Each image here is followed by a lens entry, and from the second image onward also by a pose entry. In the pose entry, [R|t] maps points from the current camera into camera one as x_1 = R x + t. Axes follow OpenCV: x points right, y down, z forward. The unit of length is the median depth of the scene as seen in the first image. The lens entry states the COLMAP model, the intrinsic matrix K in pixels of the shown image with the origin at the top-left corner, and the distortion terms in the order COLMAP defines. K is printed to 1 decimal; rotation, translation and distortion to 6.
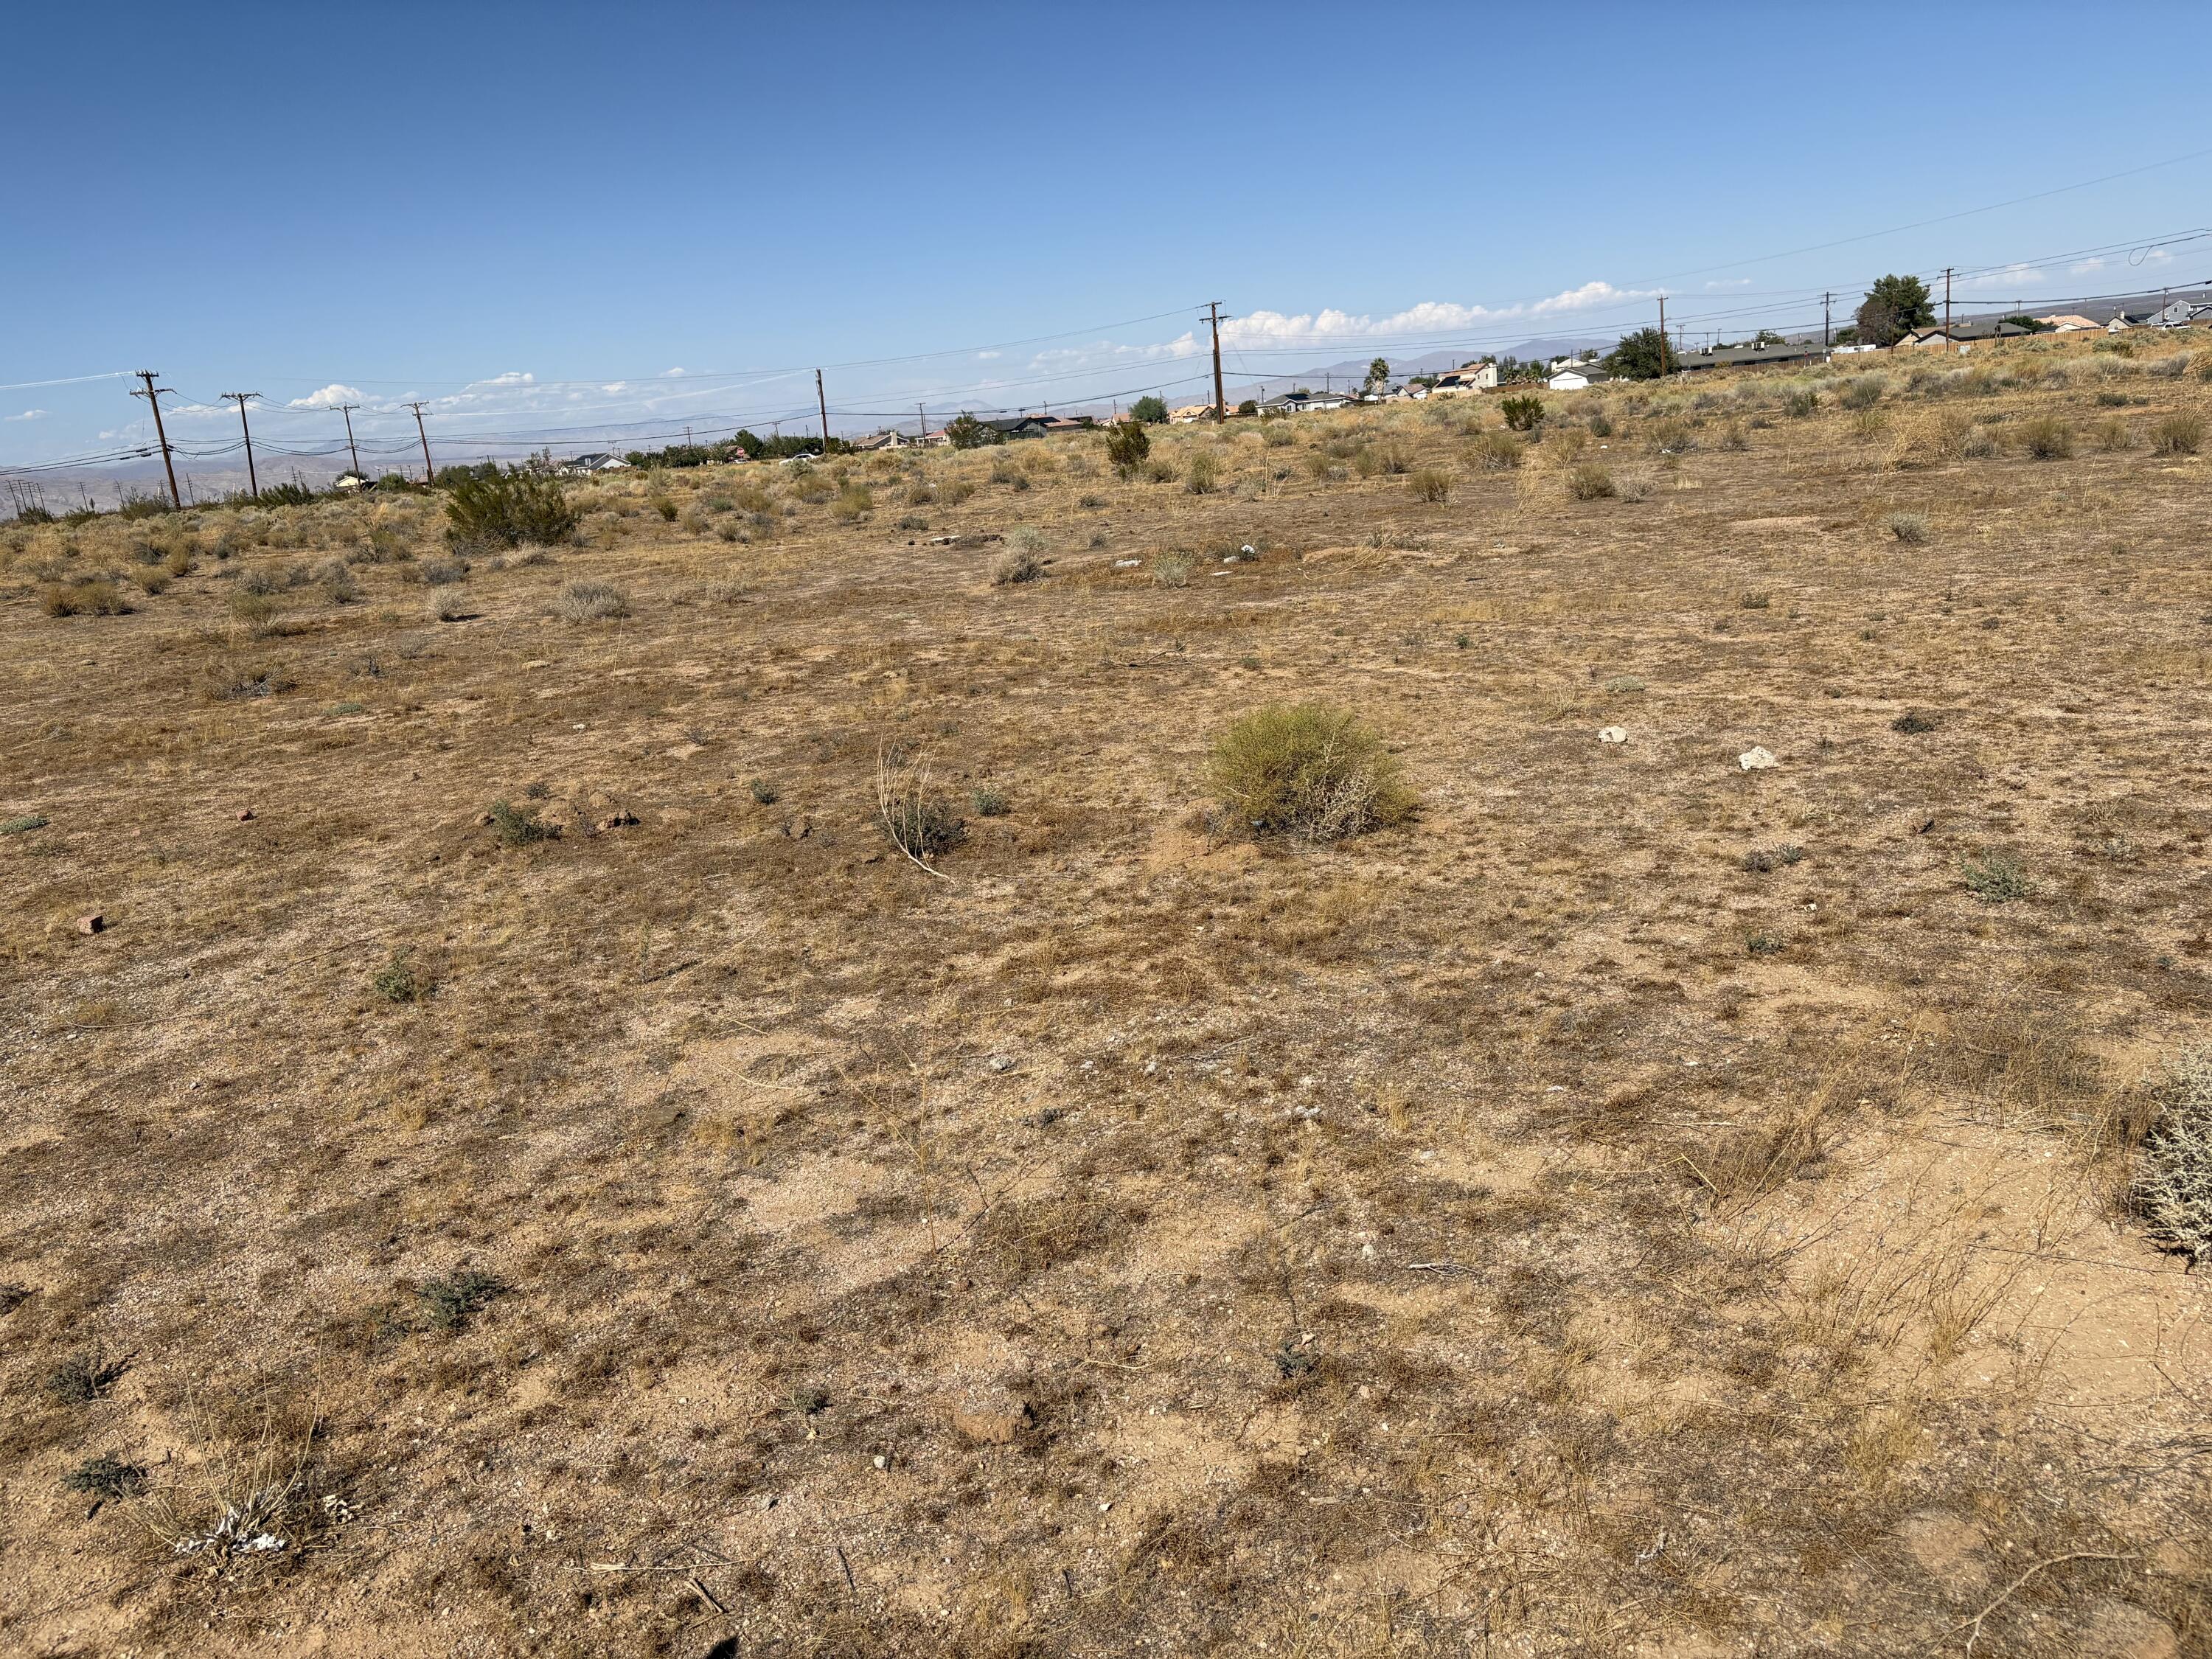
lens RADIAL K [[1605.0, 0, 1125.5], [0, 1605.0, 834.6], [0, 0, 1]] dist [0.044990, -0.047313]
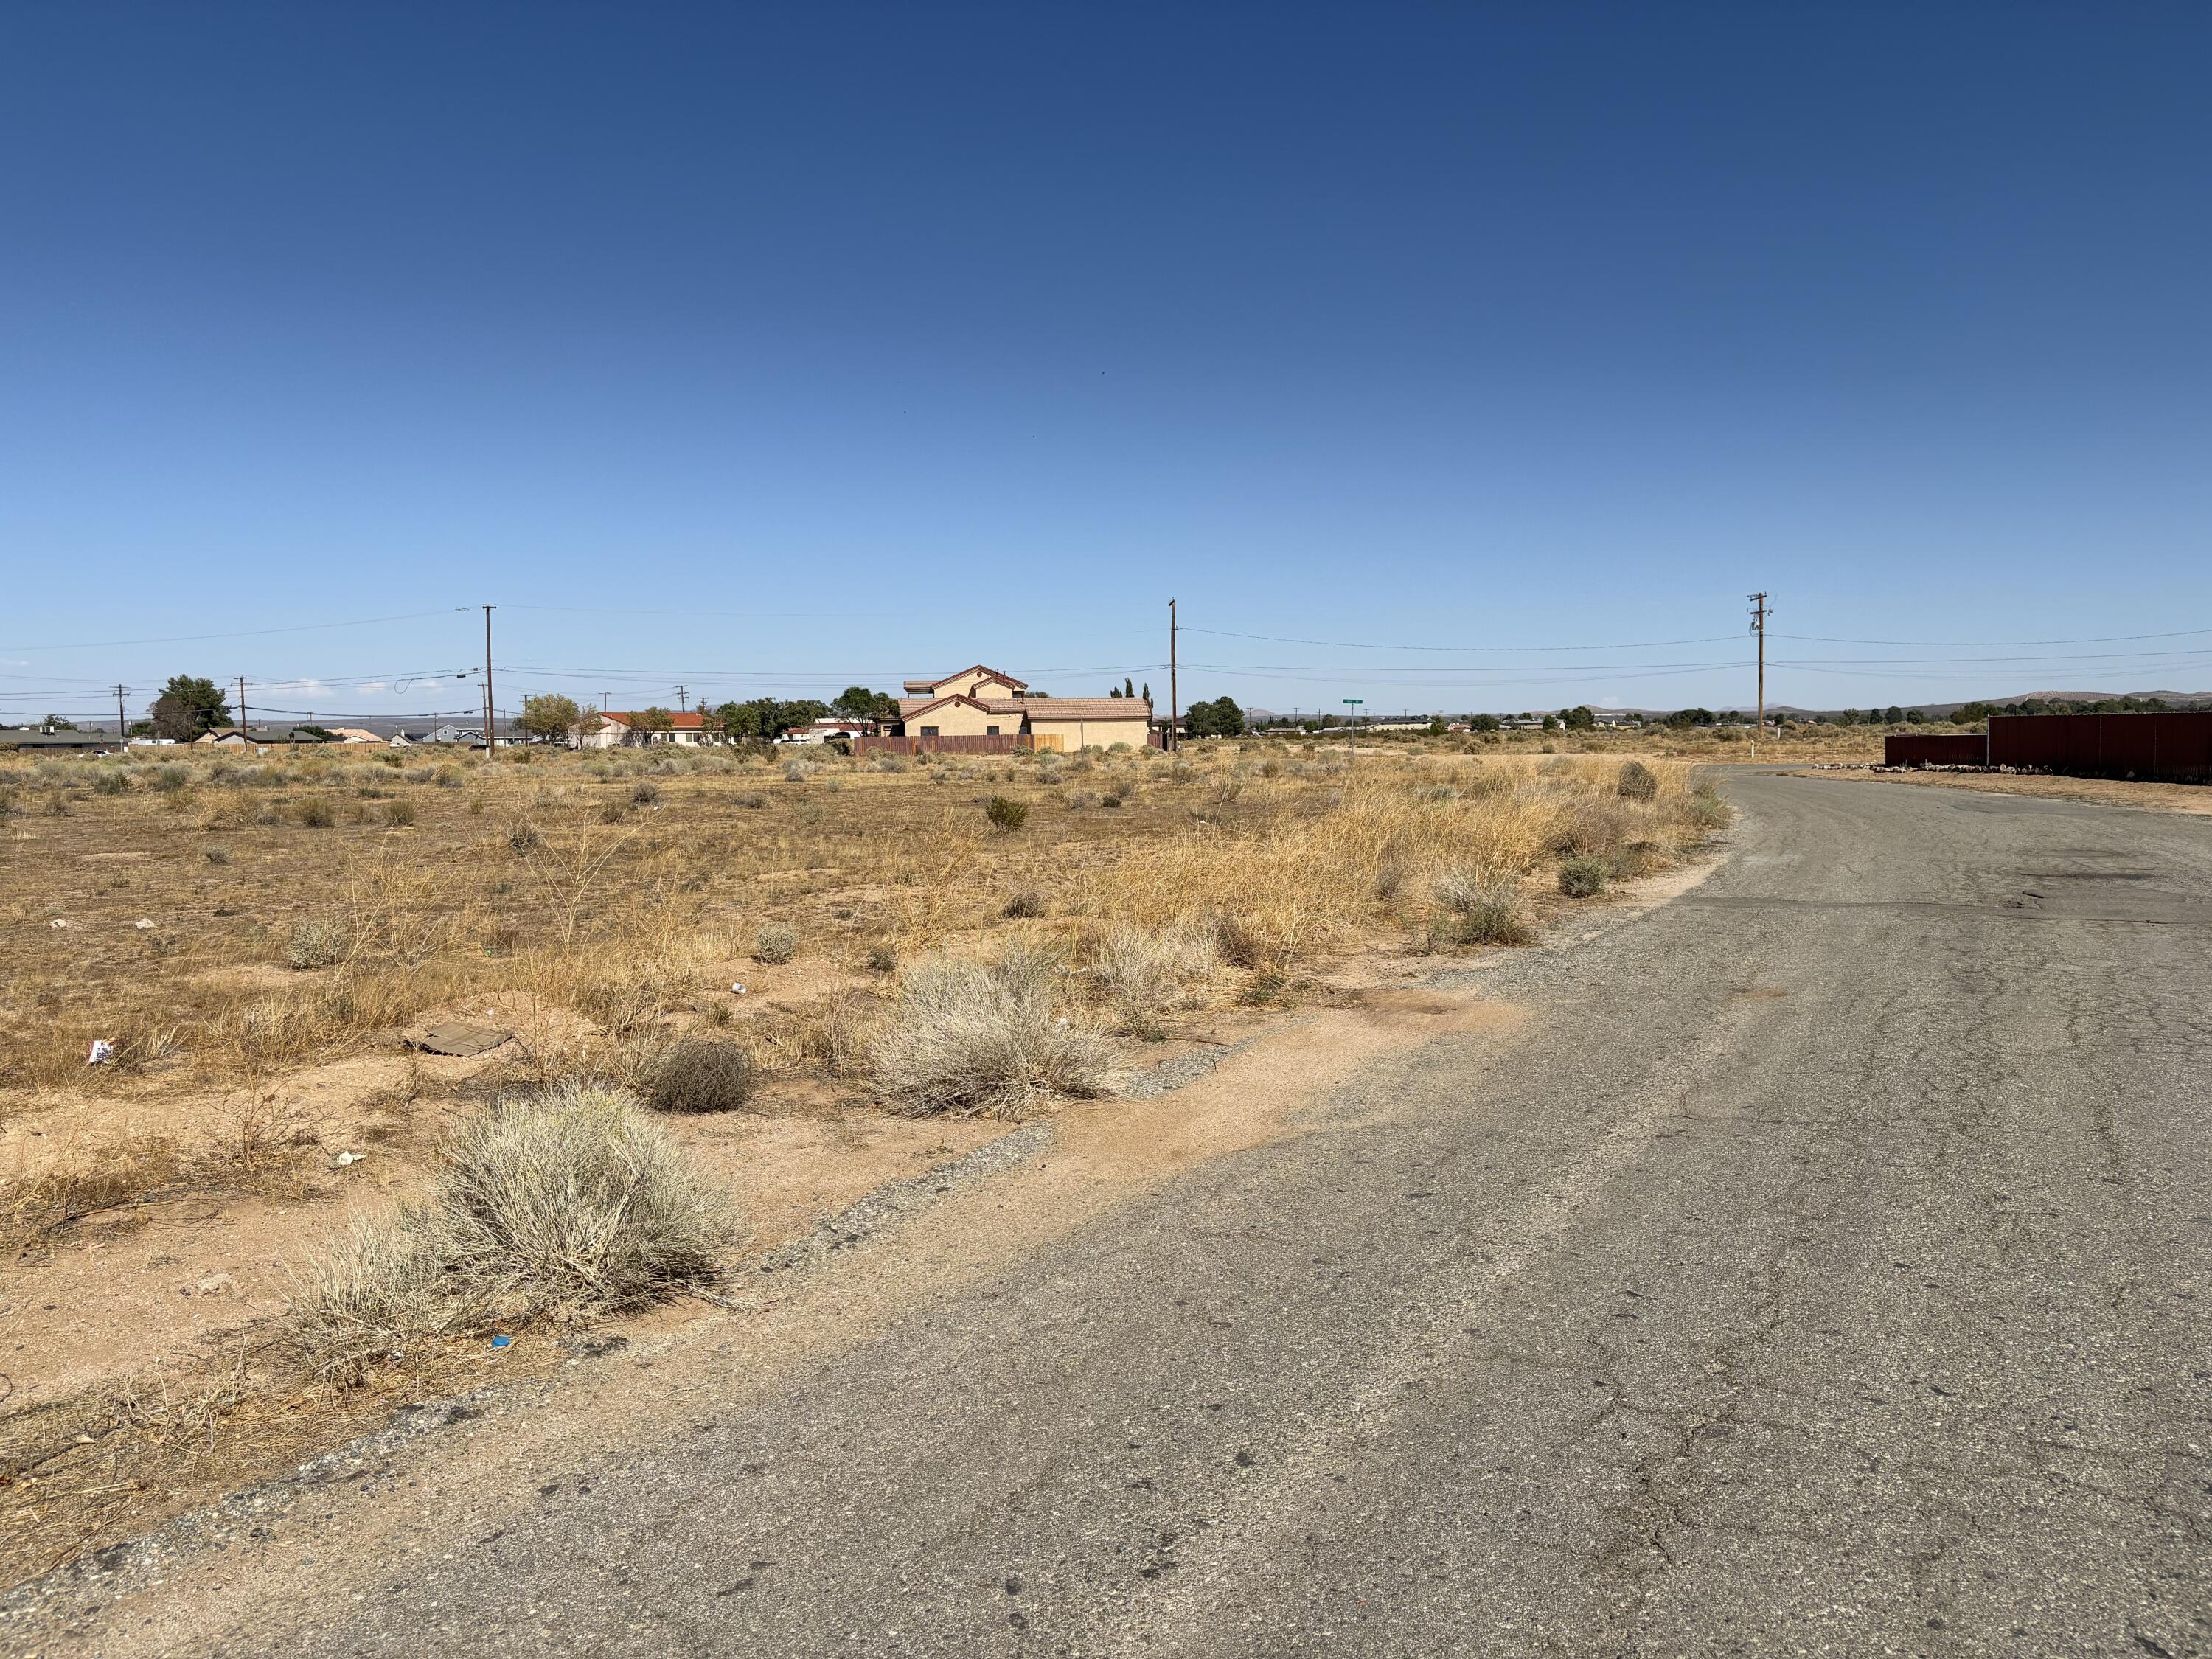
lens RADIAL K [[1605.0, 0, 1117.2], [0, 1605.0, 837.9], [0, 0, 1]] dist [0.044990, -0.047313]
pose [[0.583653, 0.032574, 0.811350, -0.189467], [0.160159, 0.974948, -0.154354, 0.121479], [-0.796052, 0.220034, 0.563814, -0.393137]]
